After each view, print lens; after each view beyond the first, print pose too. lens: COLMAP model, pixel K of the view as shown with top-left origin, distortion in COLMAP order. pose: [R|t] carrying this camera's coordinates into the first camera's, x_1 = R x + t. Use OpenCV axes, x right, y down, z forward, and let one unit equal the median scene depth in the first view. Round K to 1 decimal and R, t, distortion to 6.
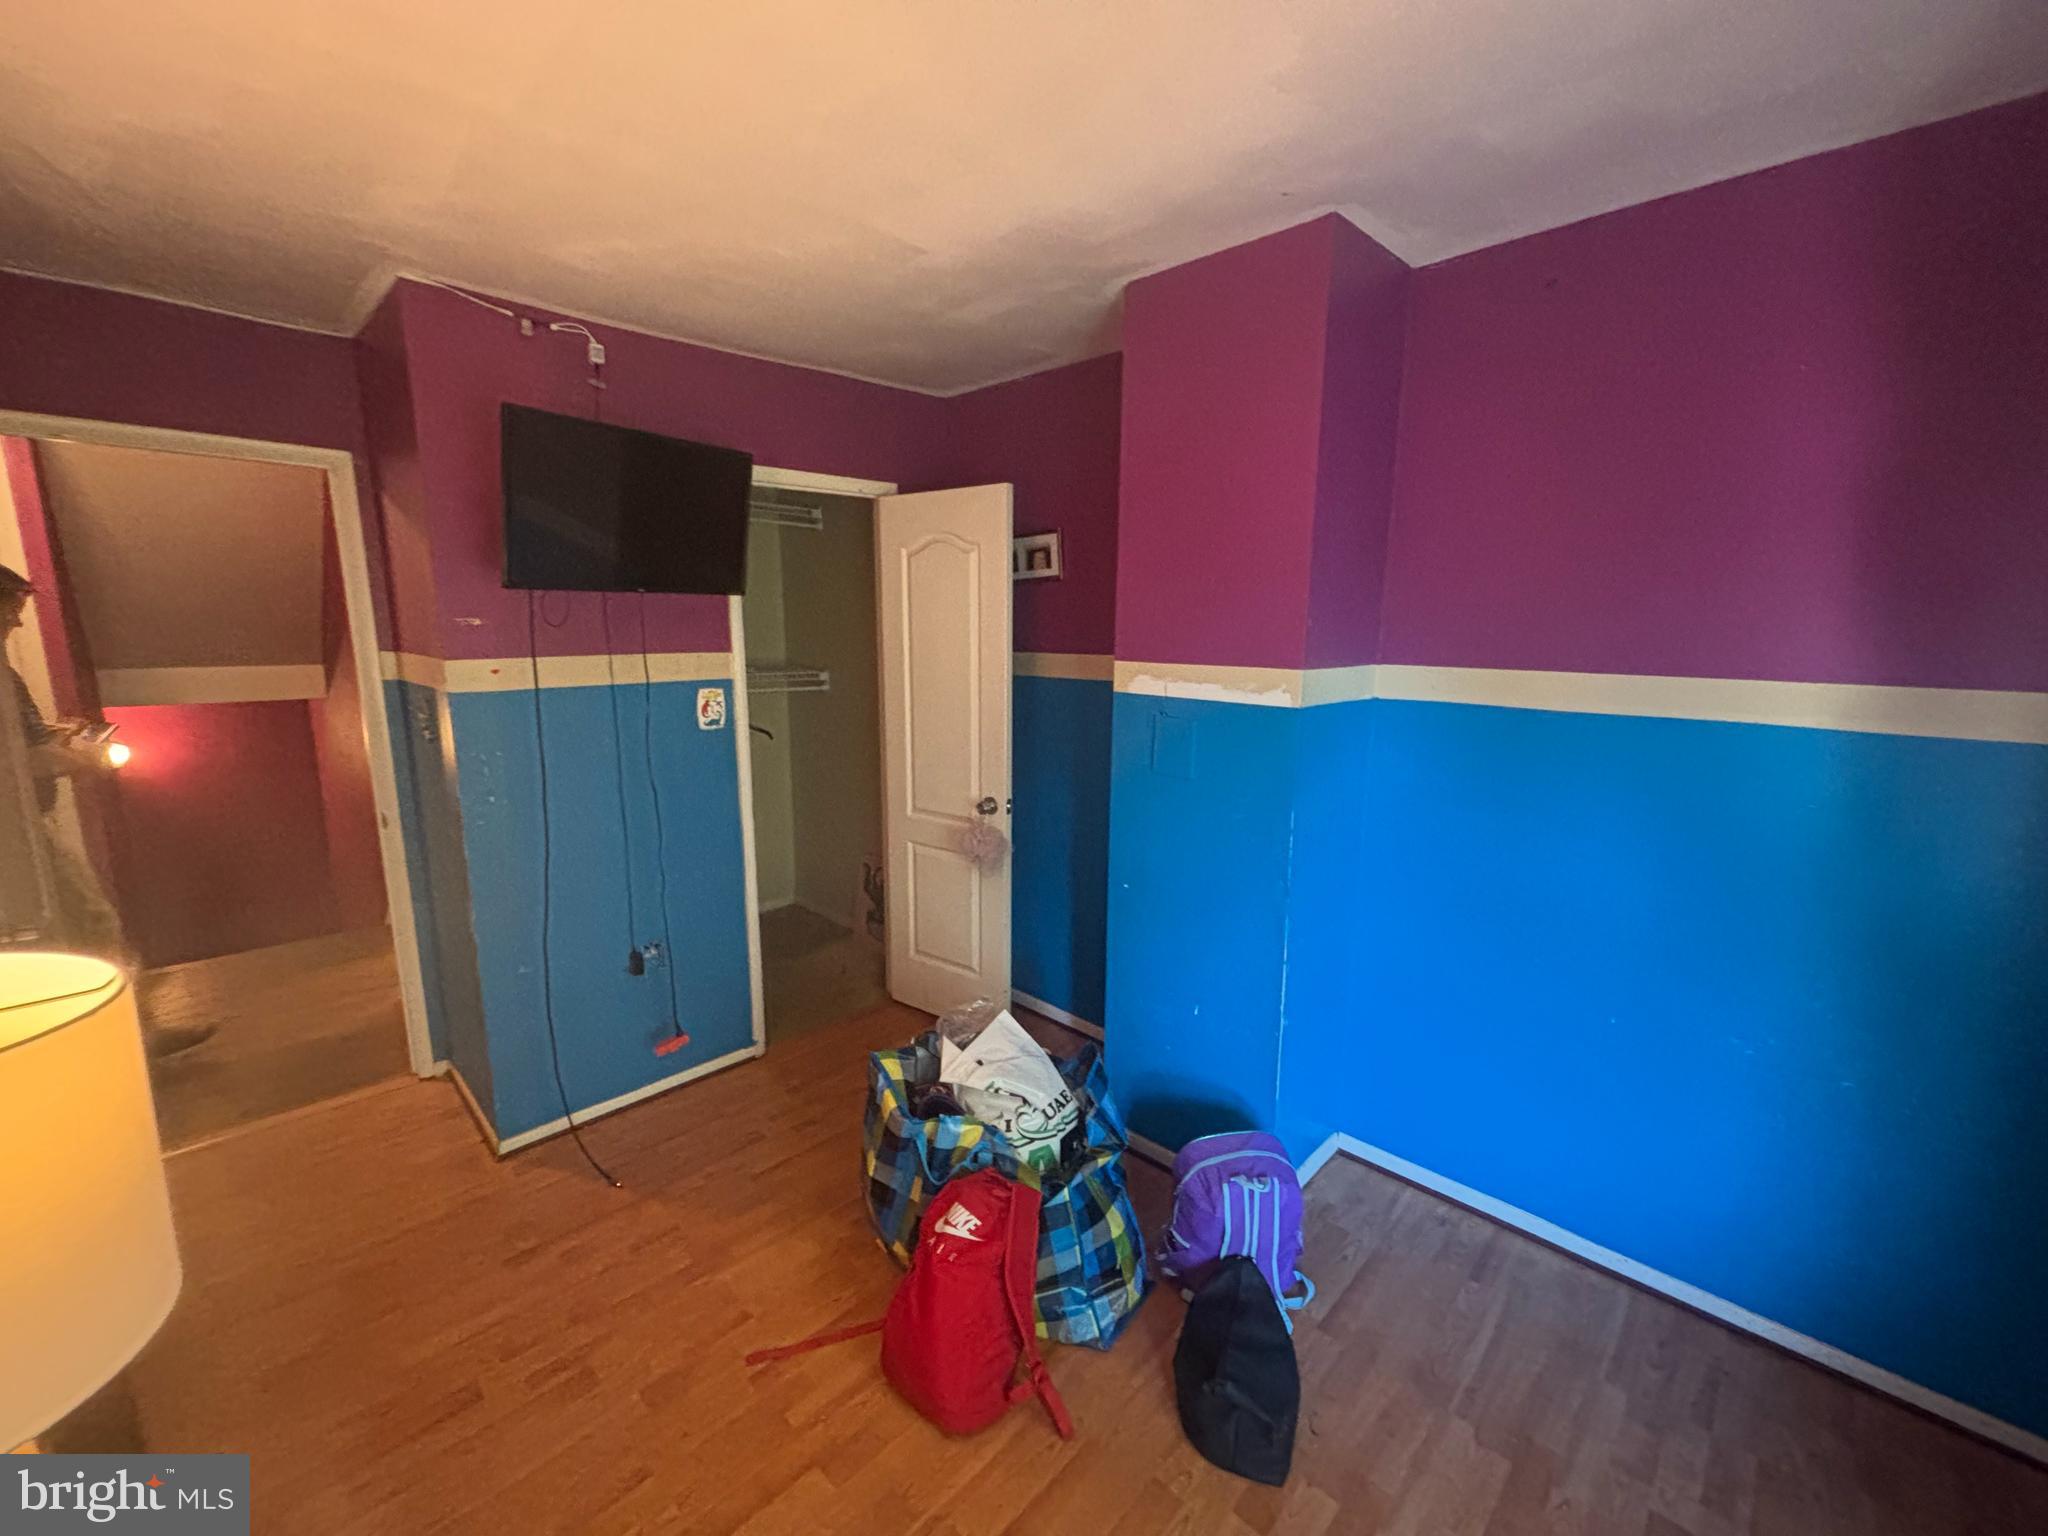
lens RADIAL K [[824.8, 0, 1022.3], [0, 824.8, 774.1], [0, 0, 1]] dist [0.001192, 0.000030]
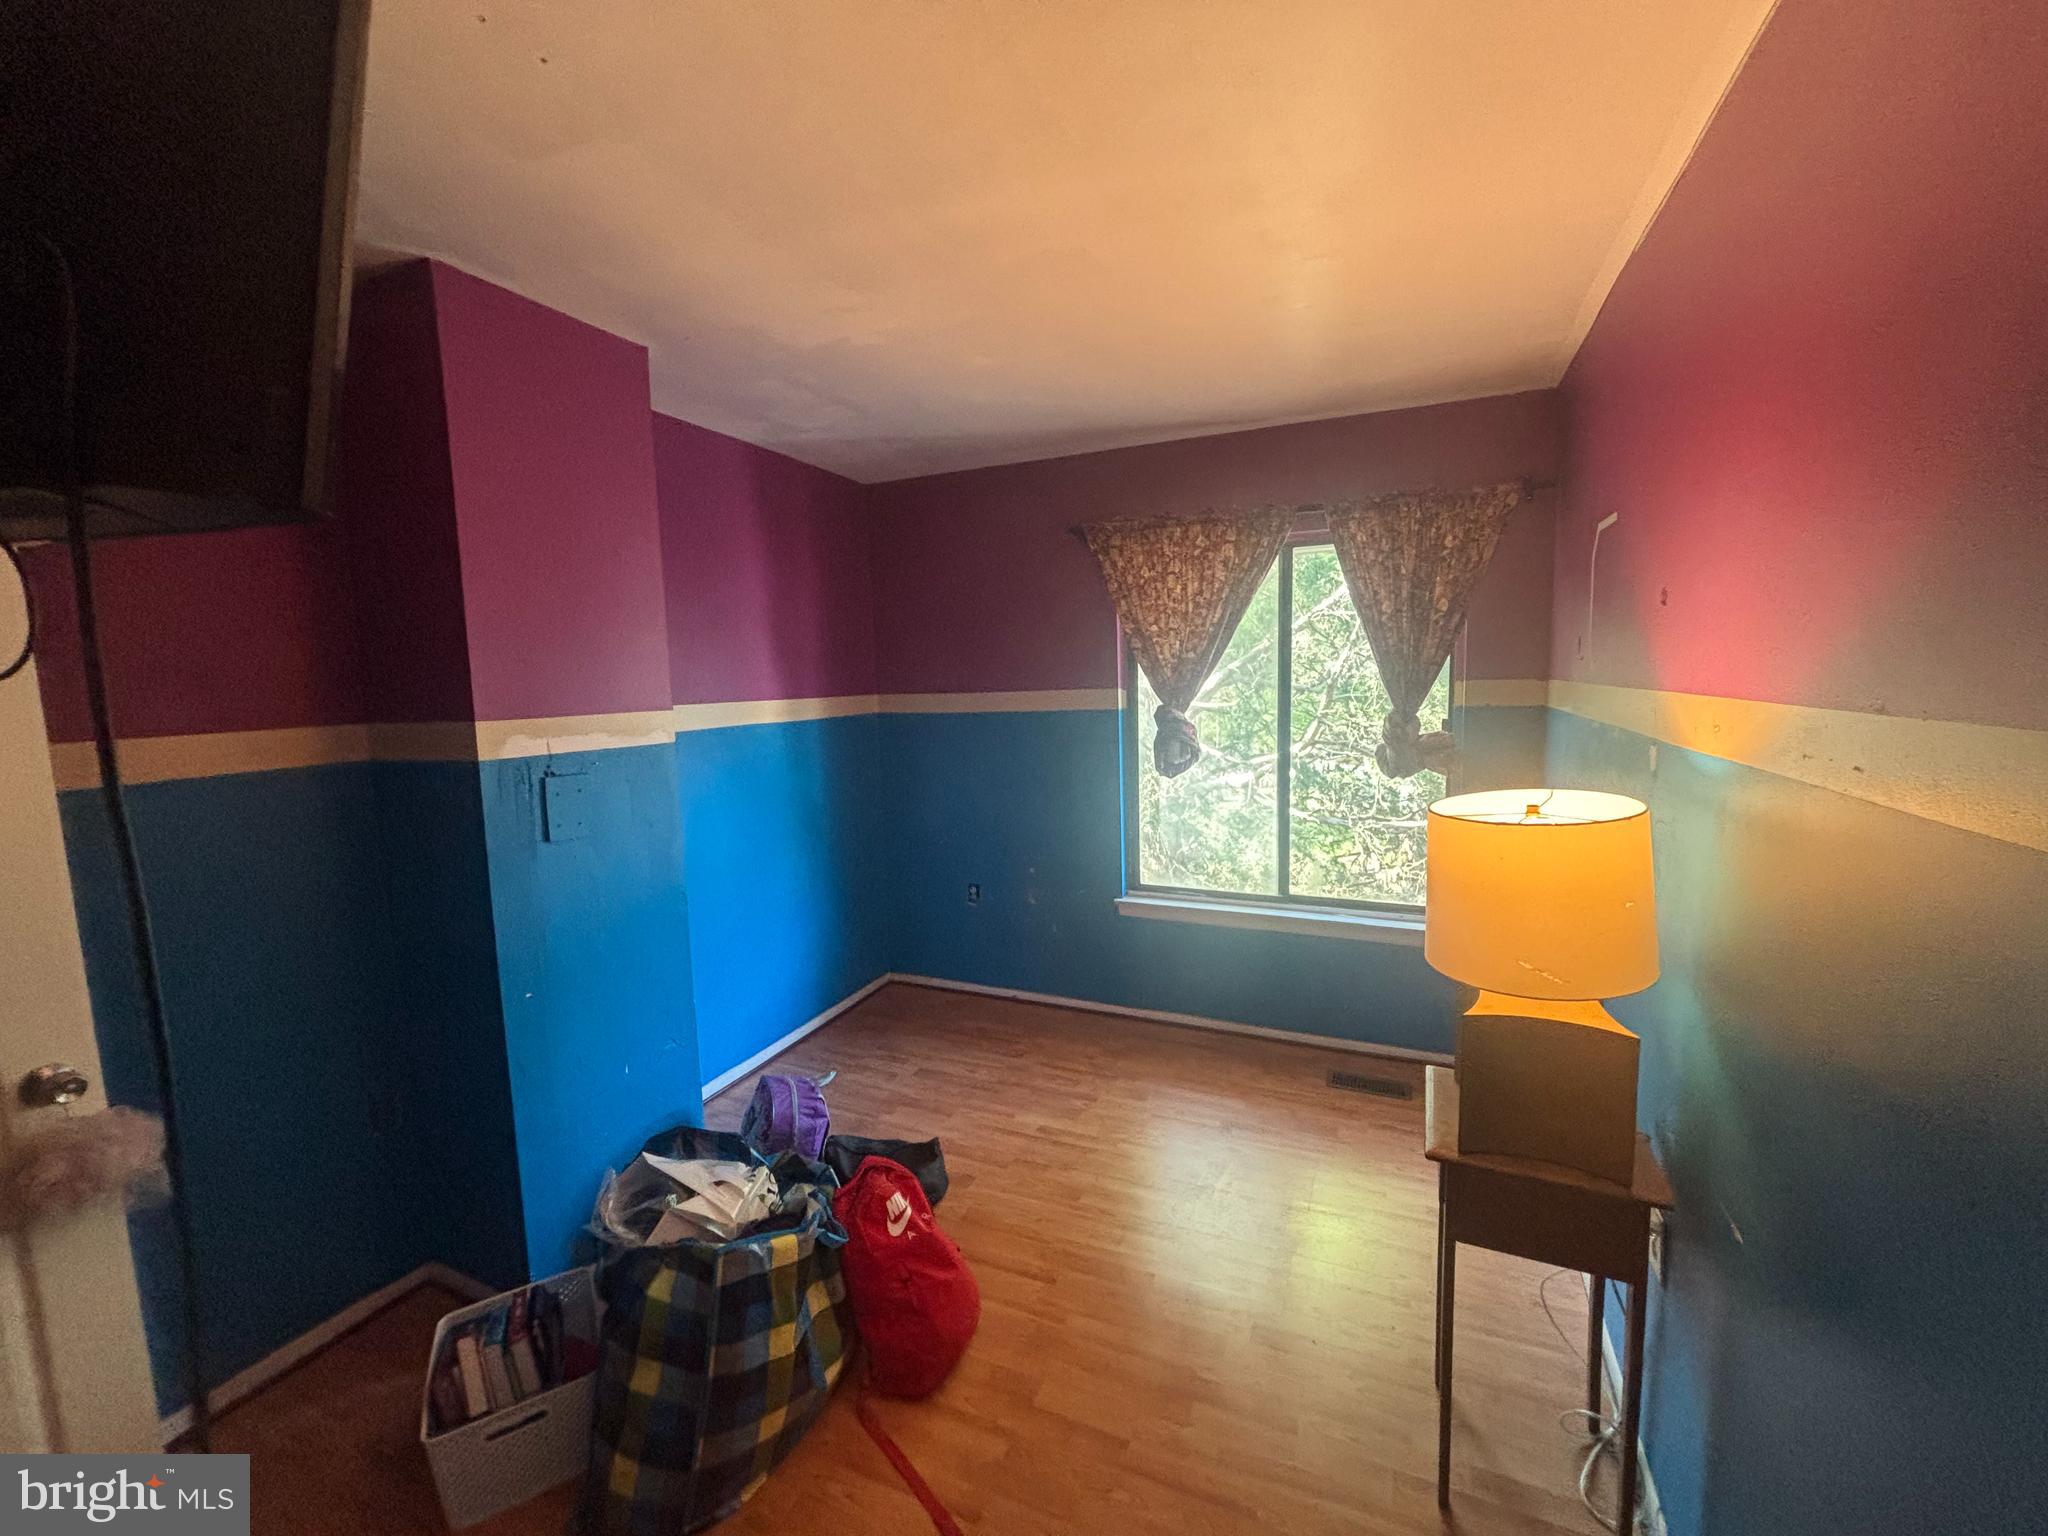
lens RADIAL K [[821.8, 0, 1025.1], [0, 821.8, 783.9], [0, 0, 1]] dist [0.000237, -0.000404]
pose [[-0.352975, -0.117404, 0.928237, -1.044197], [0.193302, 0.961541, 0.195122, -0.172057], [-0.915447, 0.248303, -0.316706, 1.018099]]
